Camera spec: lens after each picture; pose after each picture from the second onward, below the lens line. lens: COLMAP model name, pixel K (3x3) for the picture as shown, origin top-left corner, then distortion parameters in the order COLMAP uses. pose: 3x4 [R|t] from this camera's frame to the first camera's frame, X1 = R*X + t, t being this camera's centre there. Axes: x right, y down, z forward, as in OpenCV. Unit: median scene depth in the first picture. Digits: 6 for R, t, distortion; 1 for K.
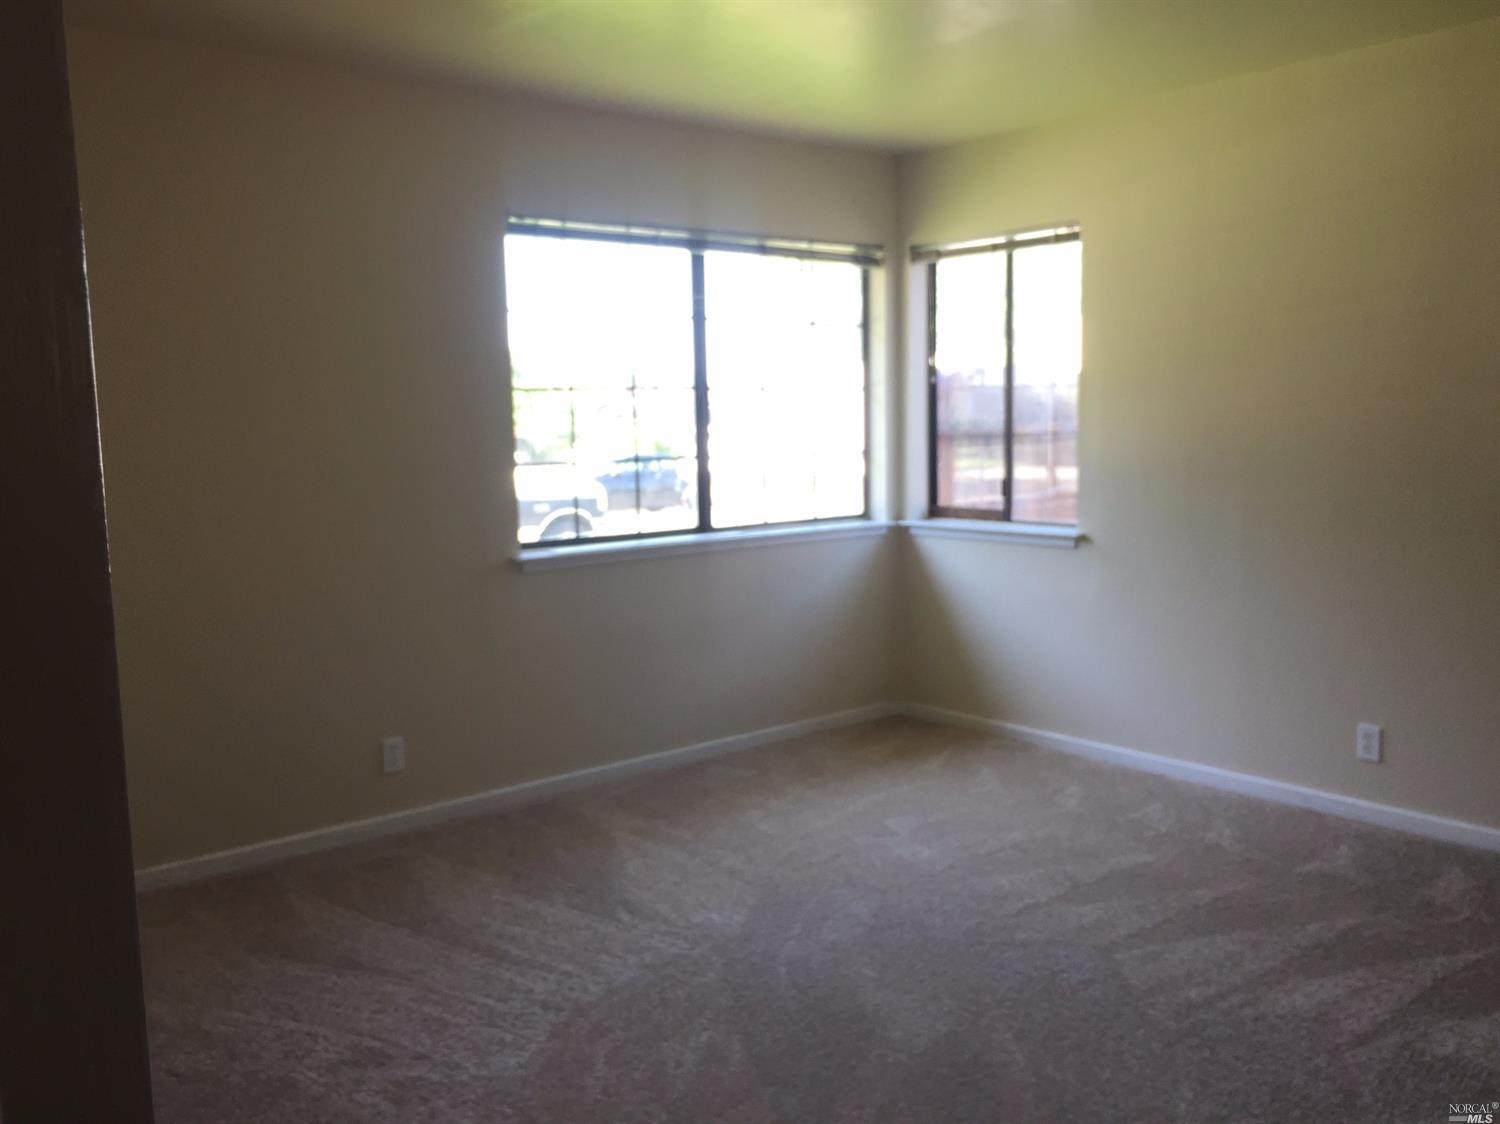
lens RADIAL K [[1250.9, 0, 750.0], [0, 1250.9, 562.0], [0, 0, 1]] dist [0.066797, -0.096659]
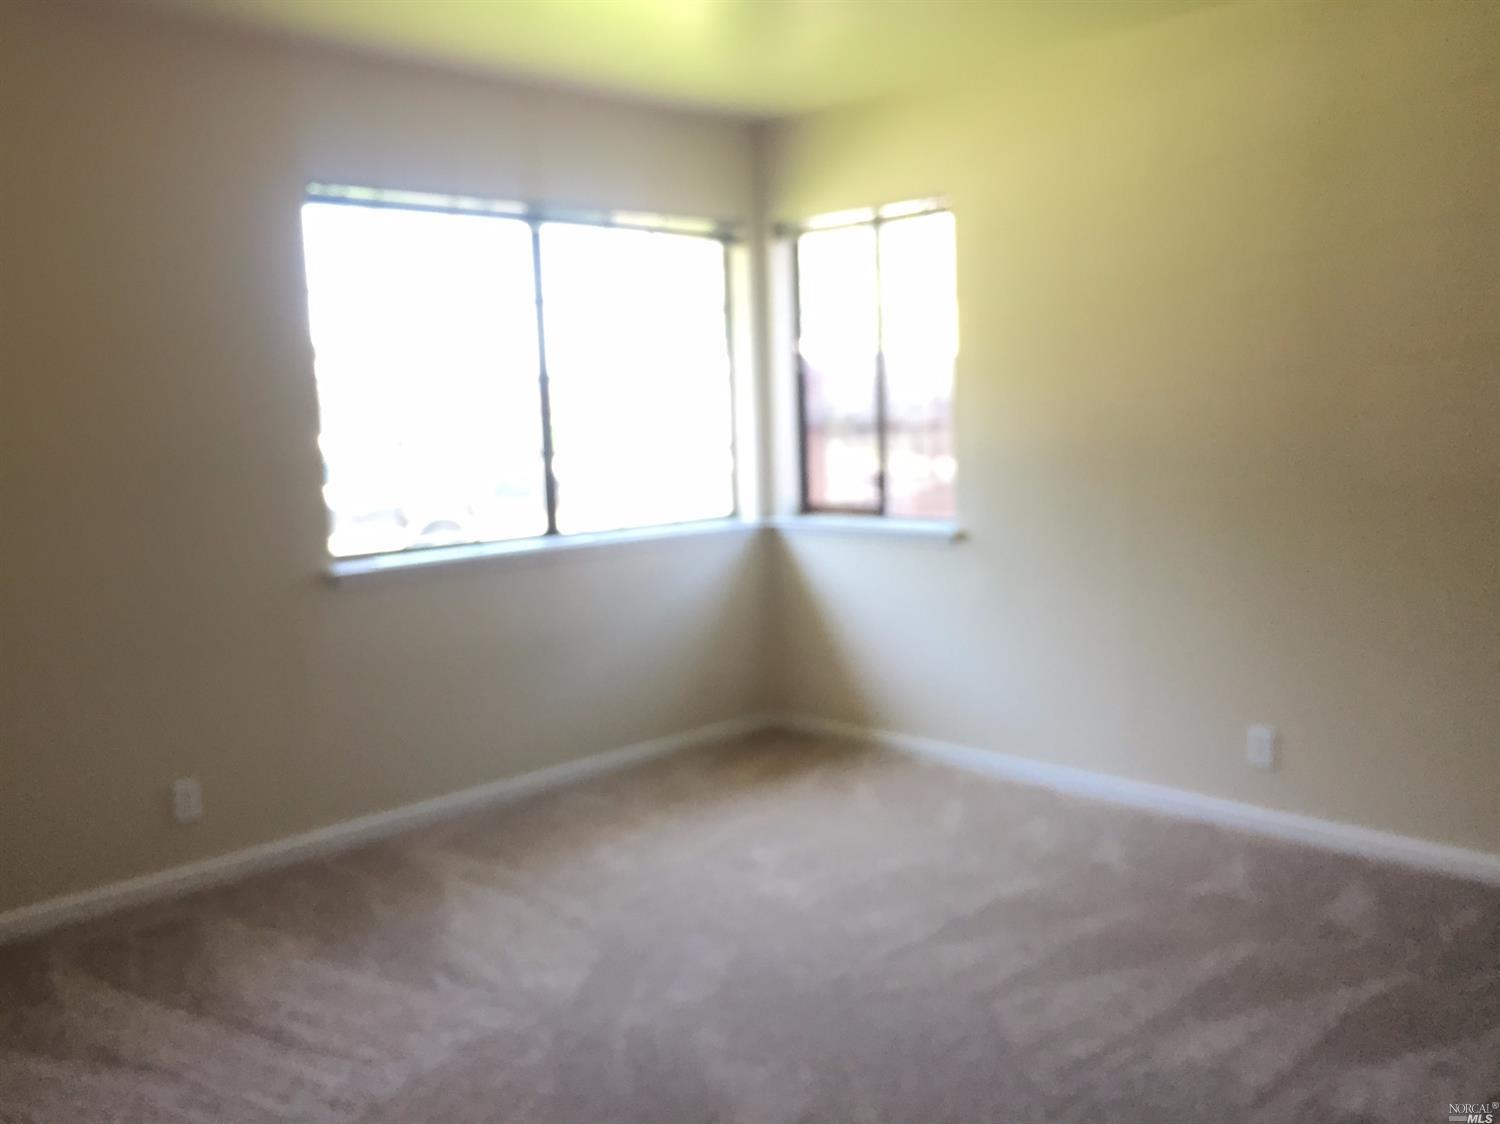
lens RADIAL K [[1251.4, 0, 750.0], [0, 1251.4, 562.0], [0, 0, 1]] dist [0.068827, -0.129546]
pose [[0.996813, -0.024028, 0.076073, 0.046765], [0.023809, 0.999709, 0.003773, -0.006880], [-0.076141, -0.001950, 0.997095, 0.103012]]
